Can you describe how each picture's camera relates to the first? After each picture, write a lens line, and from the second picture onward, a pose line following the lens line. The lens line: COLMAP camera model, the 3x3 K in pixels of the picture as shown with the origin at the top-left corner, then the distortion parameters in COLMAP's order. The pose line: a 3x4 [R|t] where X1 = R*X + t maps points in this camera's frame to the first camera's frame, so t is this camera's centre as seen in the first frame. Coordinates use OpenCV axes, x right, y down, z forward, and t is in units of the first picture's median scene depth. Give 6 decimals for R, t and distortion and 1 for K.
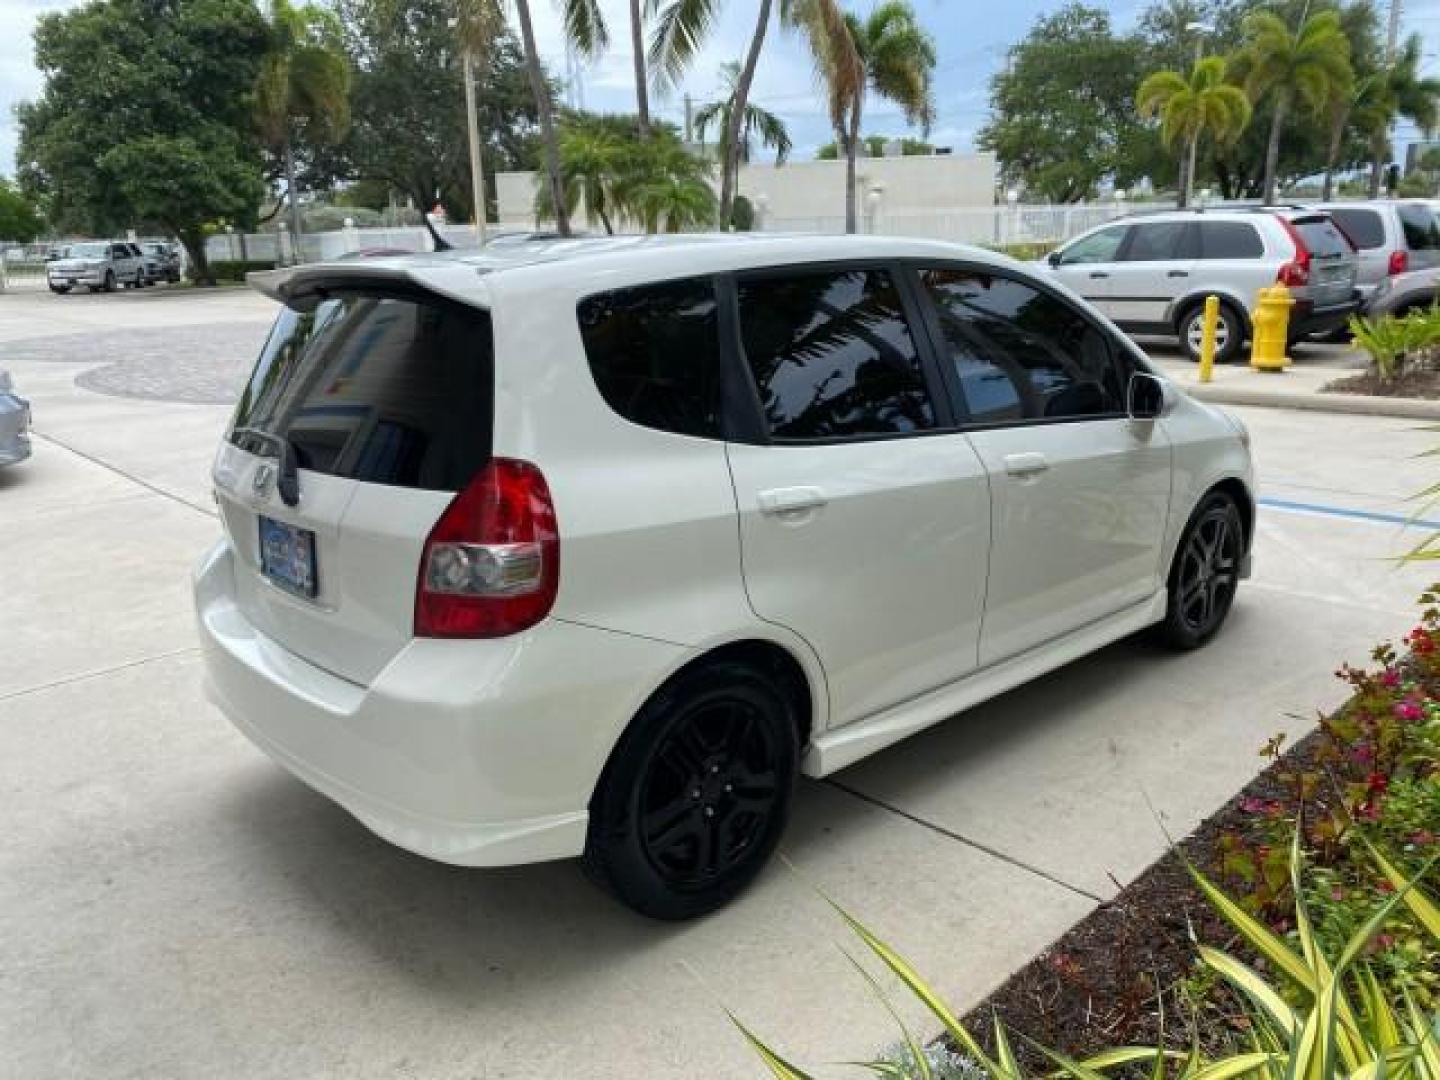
lens RADIAL K [[1108.2, 0, 720.6], [0, 1108.2, 514.9], [0, 0, 1]] dist [0.023171, -0.025279]
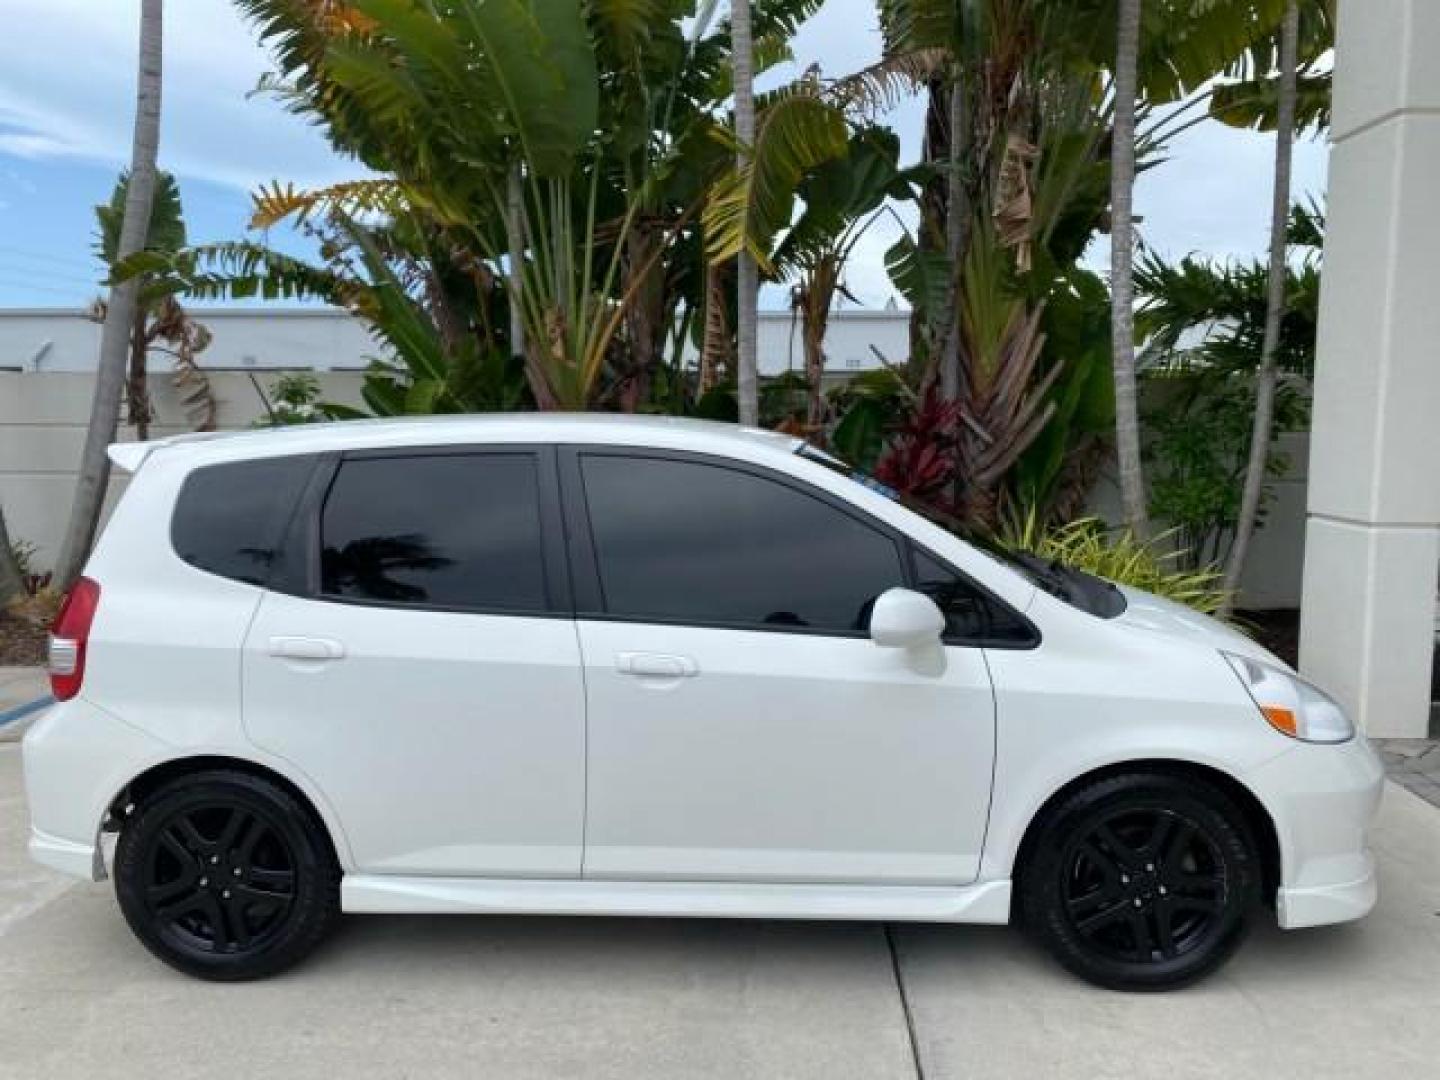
lens RADIAL K [[1108.2, 0, 716.7], [0, 1108.2, 531.7], [0, 0, 1]] dist [0.023171, -0.025279]
pose [[0.702006, 0.090853, -0.706352, 0.227365], [-0.164285, 0.985738, -0.036486, -0.031430], [0.692963, 0.141656, 0.706920, 0.090586]]
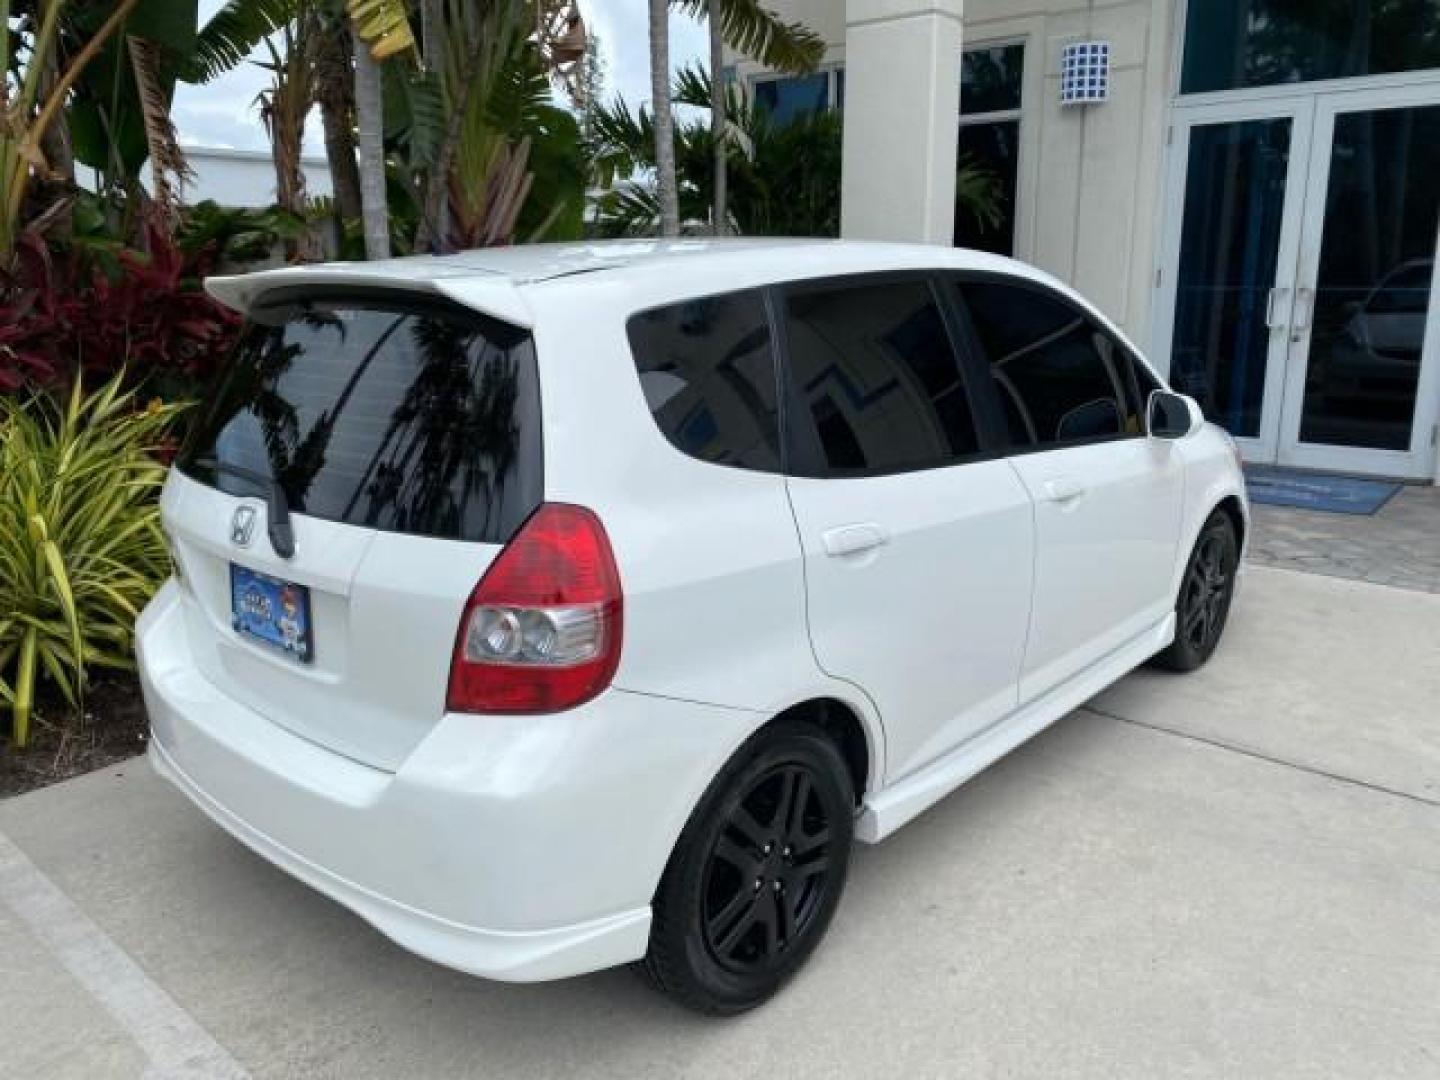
lens RADIAL K [[1108.2, 0, 719.5], [0, 1108.2, 536.1], [0, 0, 1]] dist [0.023171, -0.025279]
pose [[0.994913, -0.011814, 0.100047, -0.026173], [0.009893, 0.999758, 0.019673, -0.006818], [-0.100255, -0.018583, 0.994788, 0.024155]]
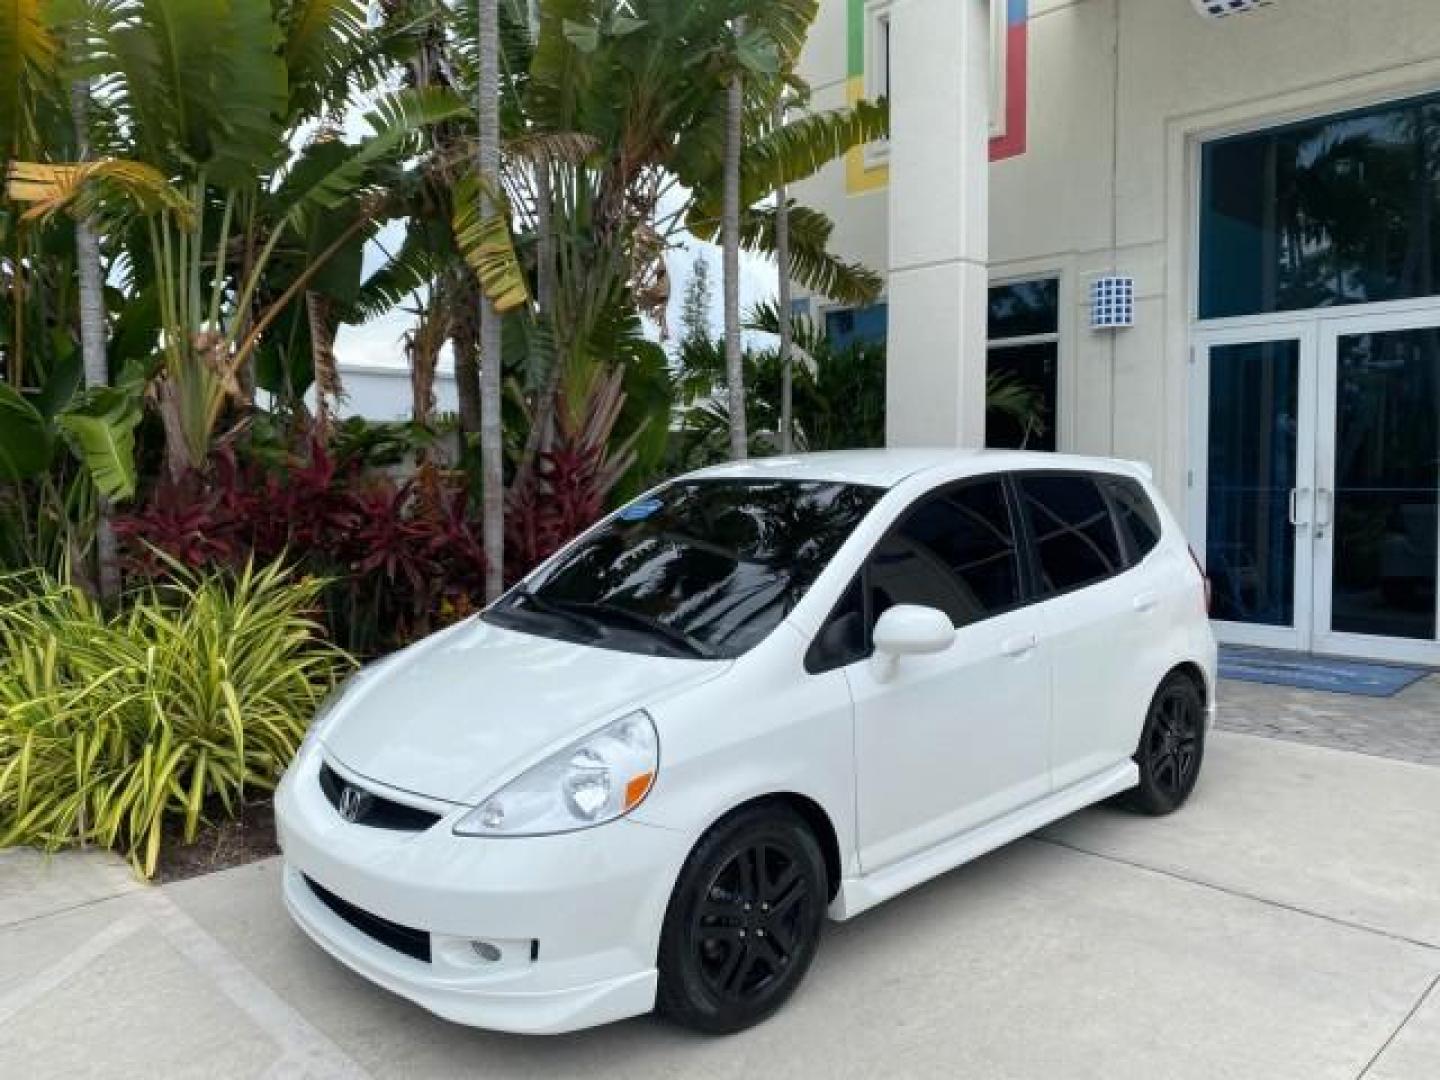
lens RADIAL K [[1108.2, 0, 718.4], [0, 1108.2, 535.6], [0, 0, 1]] dist [0.023171, -0.025279]
pose [[0.999901, 0.011207, 0.008545, -0.011044], [-0.009744, 0.987807, -0.155380, 0.005652], [-0.010182, 0.155281, 0.987818, -0.040178]]
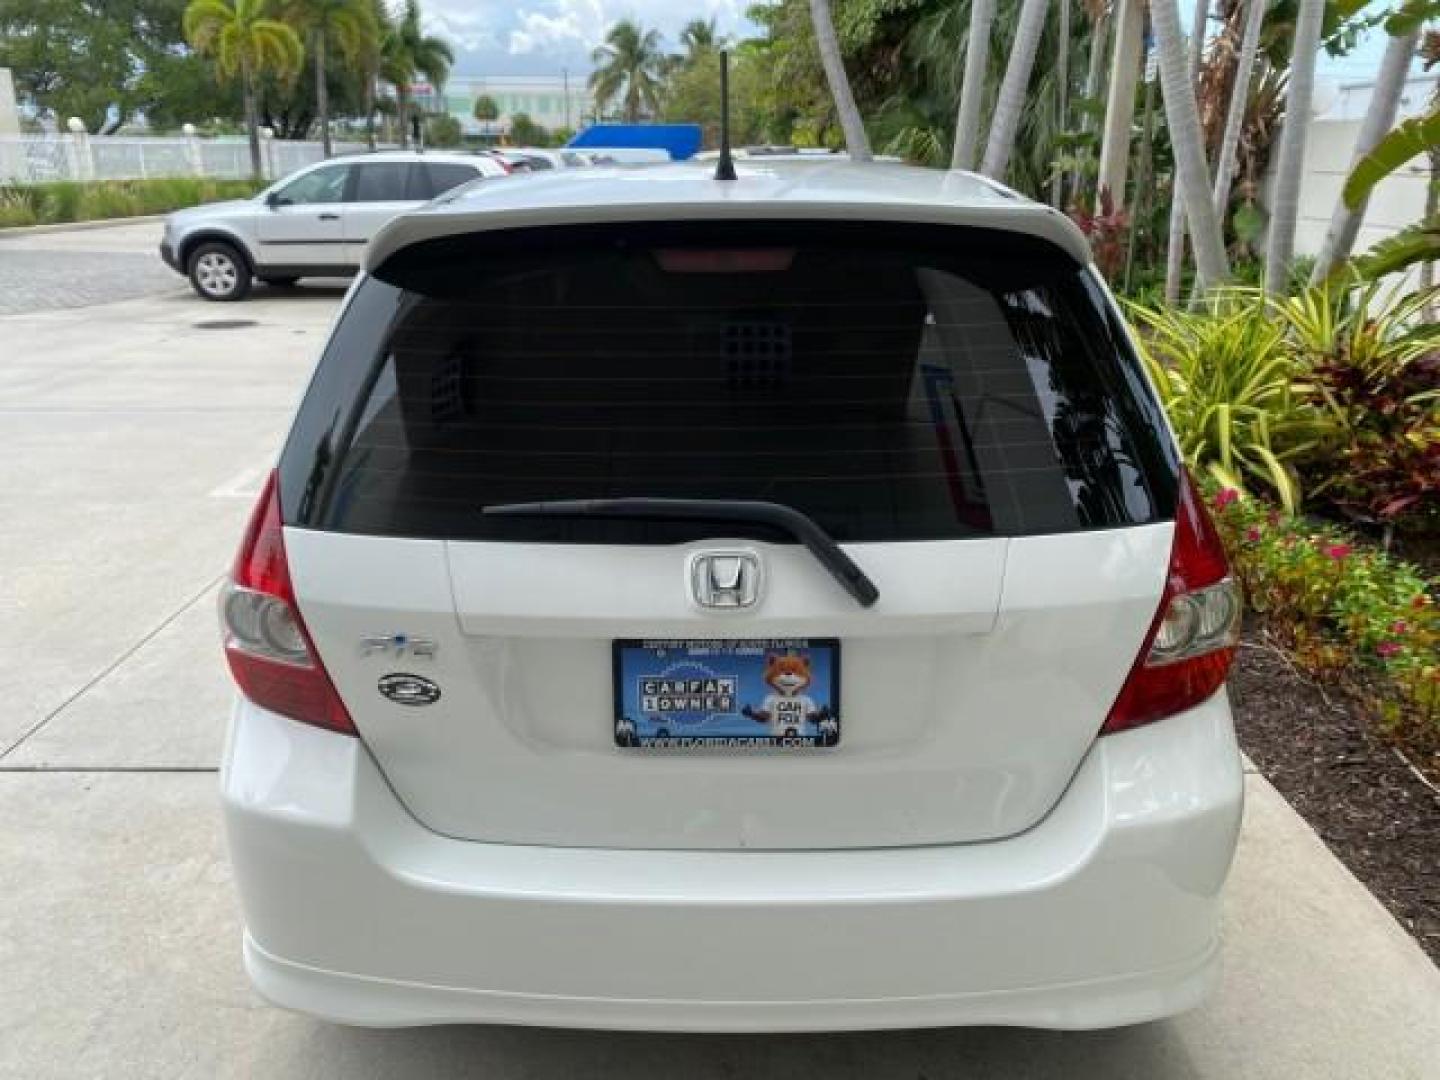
lens RADIAL K [[1108.2, 0, 715.8], [0, 1108.2, 525.7], [0, 0, 1]] dist [0.023171, -0.025279]
pose [[0.683950, -0.196316, 0.702618, -0.155696], [0.155473, 0.980211, 0.122534, -0.024667], [-0.712770, 0.025431, 0.700937, 0.116862]]
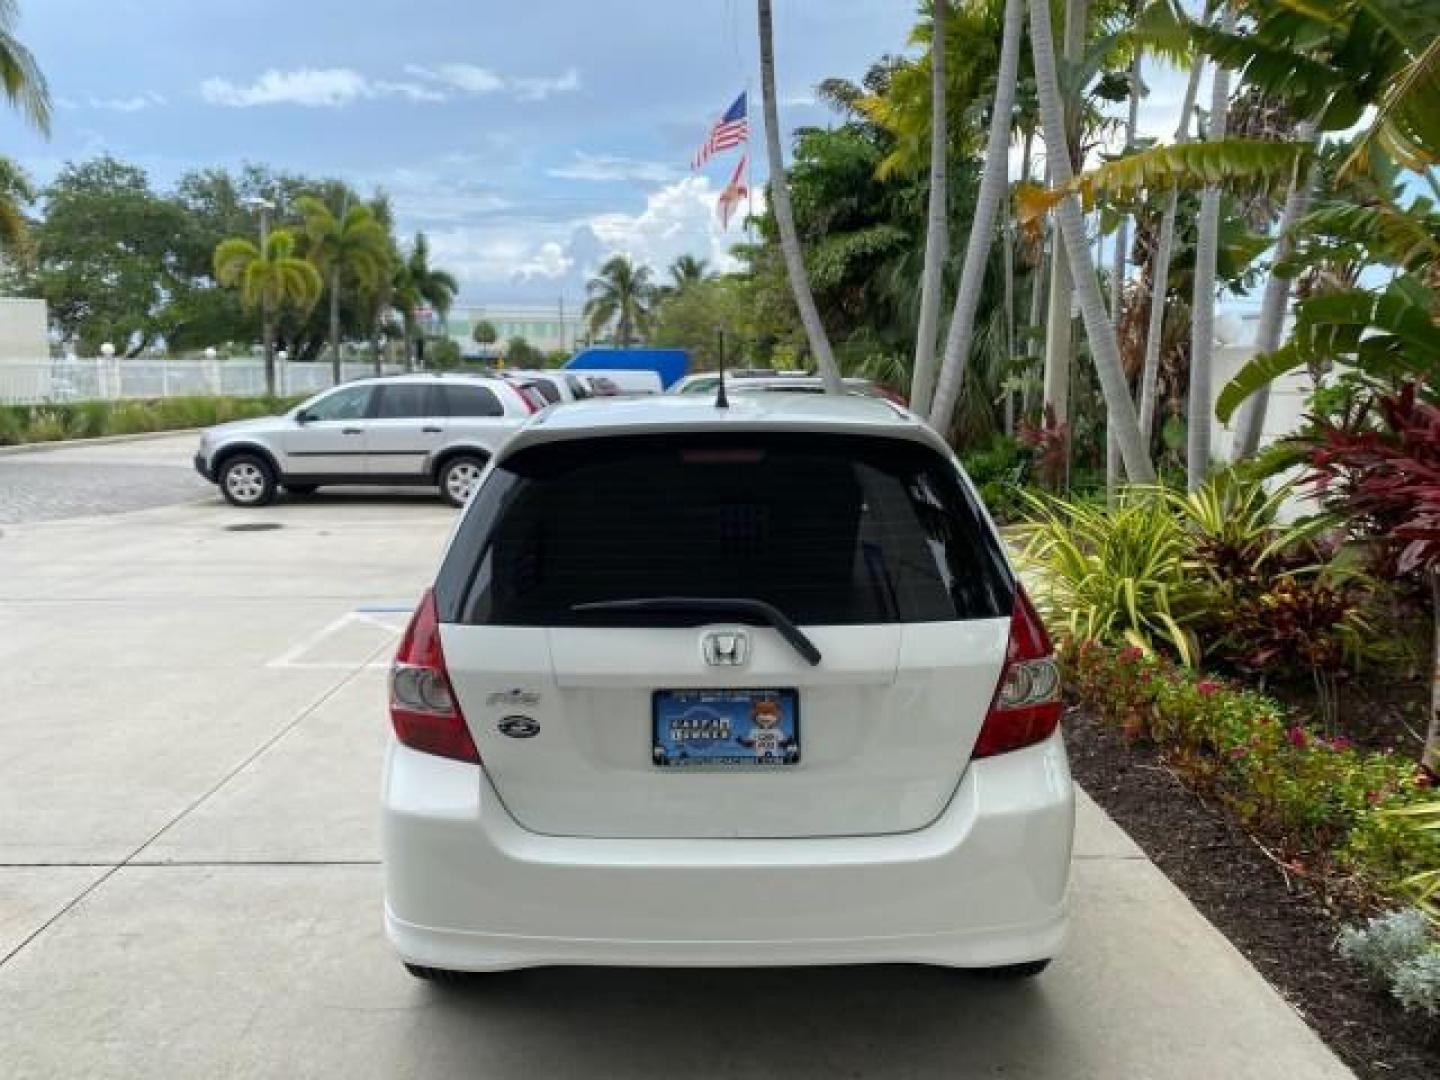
lens RADIAL K [[1108.2, 0, 712.7], [0, 1108.2, 524.6], [0, 0, 1]] dist [0.023171, -0.025279]
pose [[0.676322, -0.065273, 0.733709, -0.207009], [0.159698, 0.985368, -0.059545, -0.015093], [-0.719087, 0.157443, 0.676850, 0.073456]]
